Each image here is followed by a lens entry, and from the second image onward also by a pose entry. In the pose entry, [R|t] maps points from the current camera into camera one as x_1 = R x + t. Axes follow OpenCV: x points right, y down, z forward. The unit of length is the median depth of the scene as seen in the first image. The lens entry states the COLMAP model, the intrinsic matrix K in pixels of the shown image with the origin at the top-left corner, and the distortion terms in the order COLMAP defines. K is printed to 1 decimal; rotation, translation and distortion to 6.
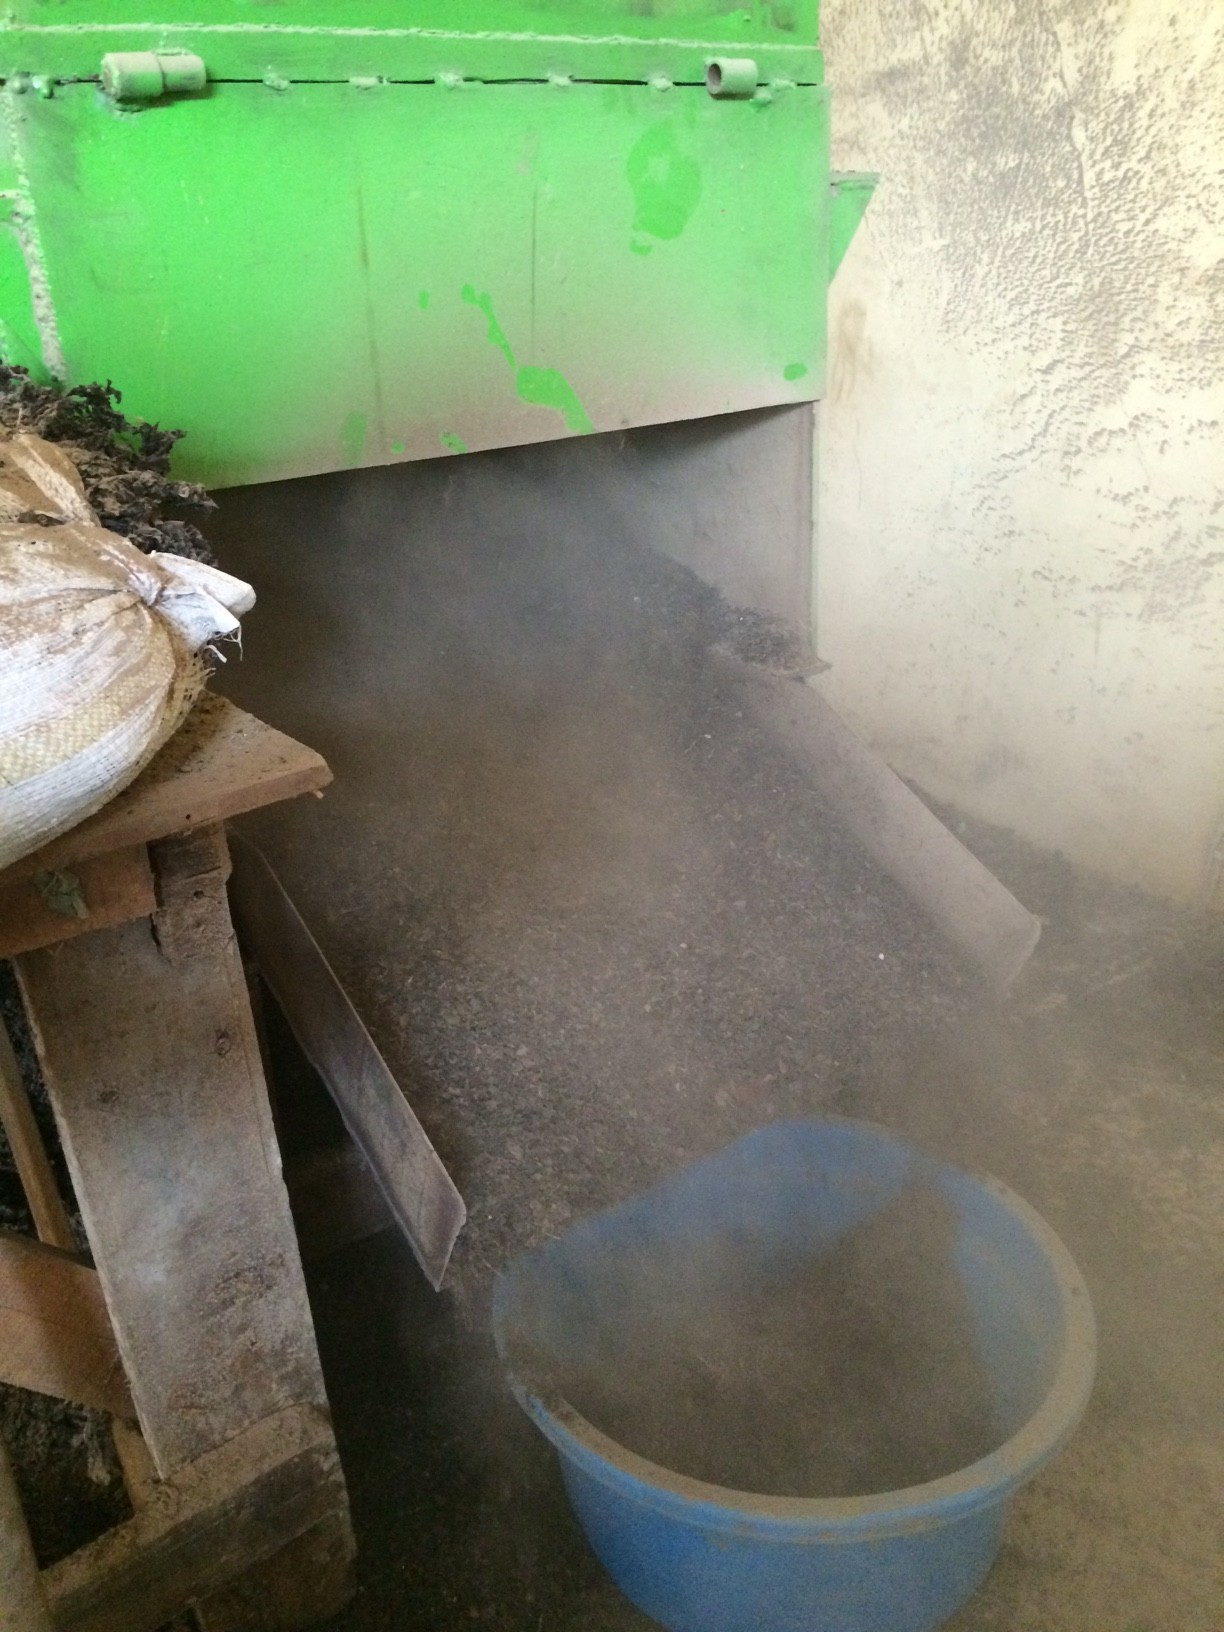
lens RADIAL K [[1408.5, 0, 599.8], [0, 1408.5, 818.9], [0, 0, 1]] dist [0.088372, -0.118539]
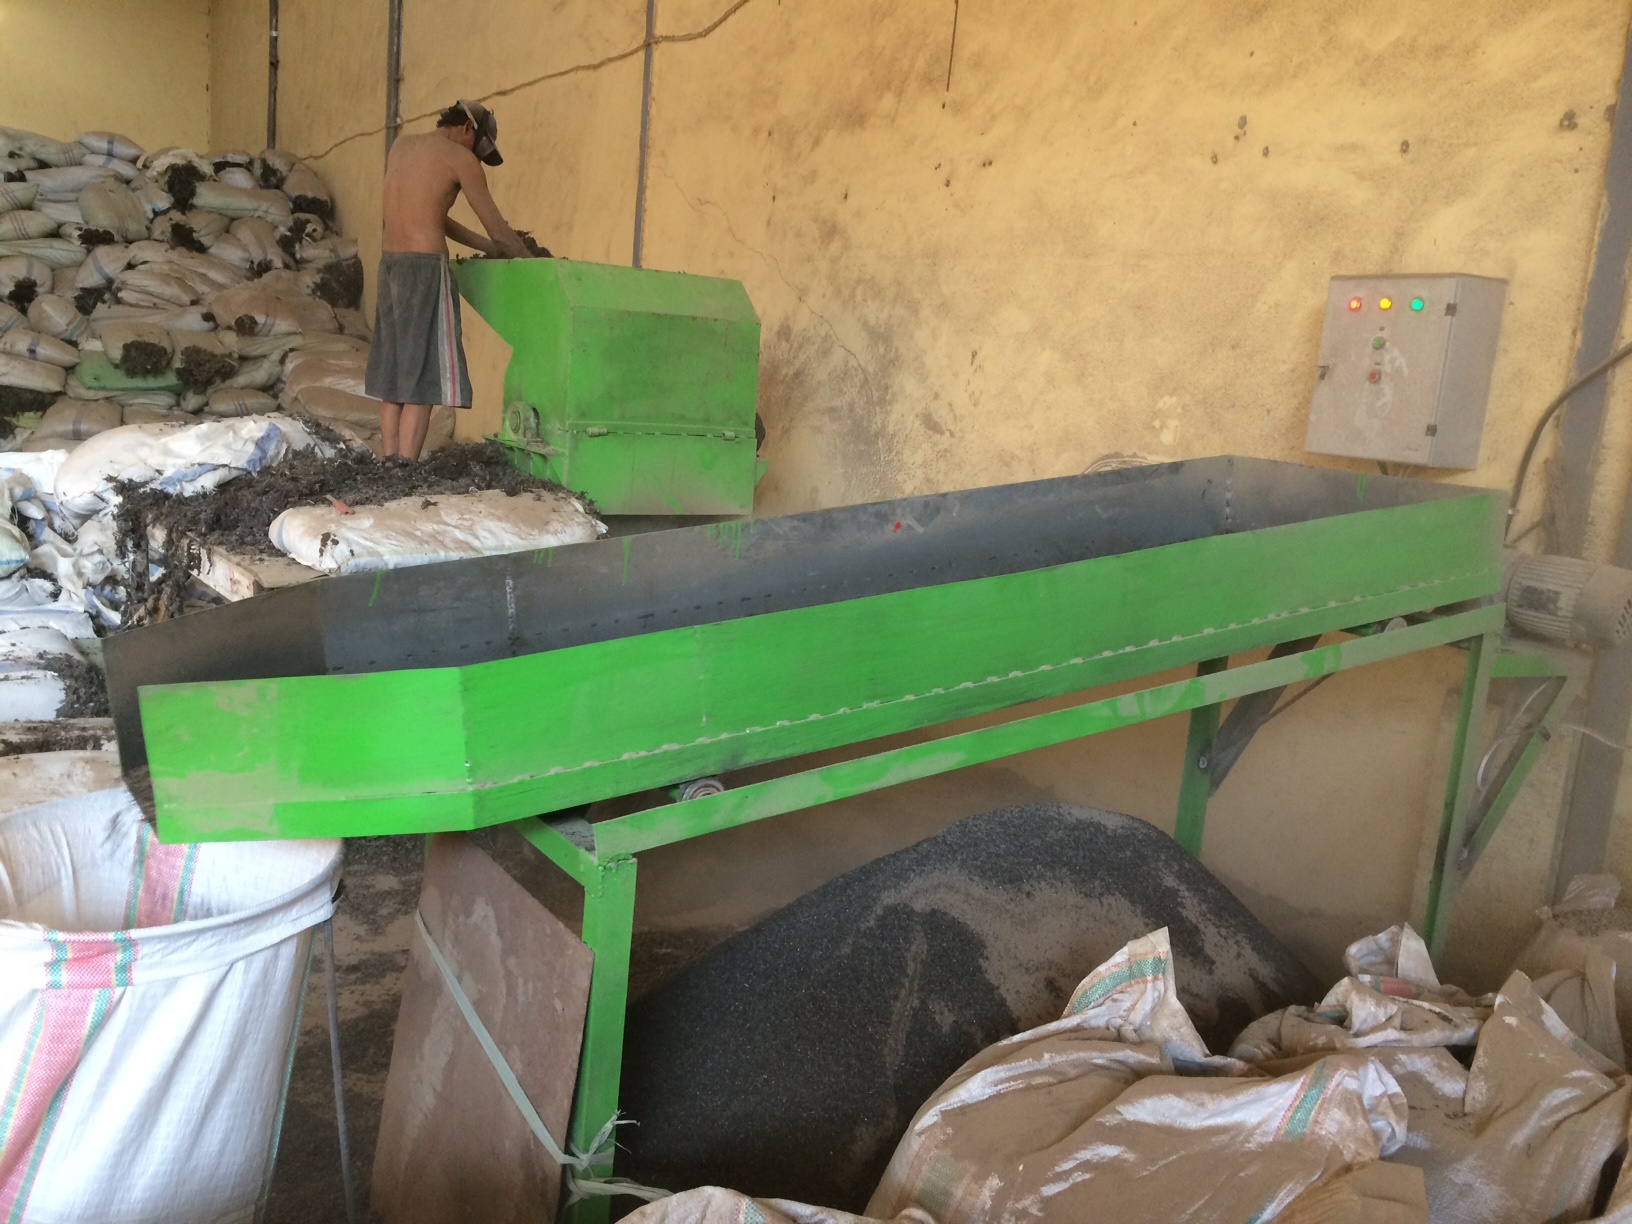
lens RADIAL K [[1408.5, 0, 816.0], [0, 1408.5, 612.0], [0, 0, 1]] dist [0.088372, -0.118539]
pose [[0.992159, 0.123667, 0.018104, 0.200856], [-0.116460, 0.967313, -0.225260, 0.514177], [-0.045370, 0.221385, 0.974131, -1.717375]]
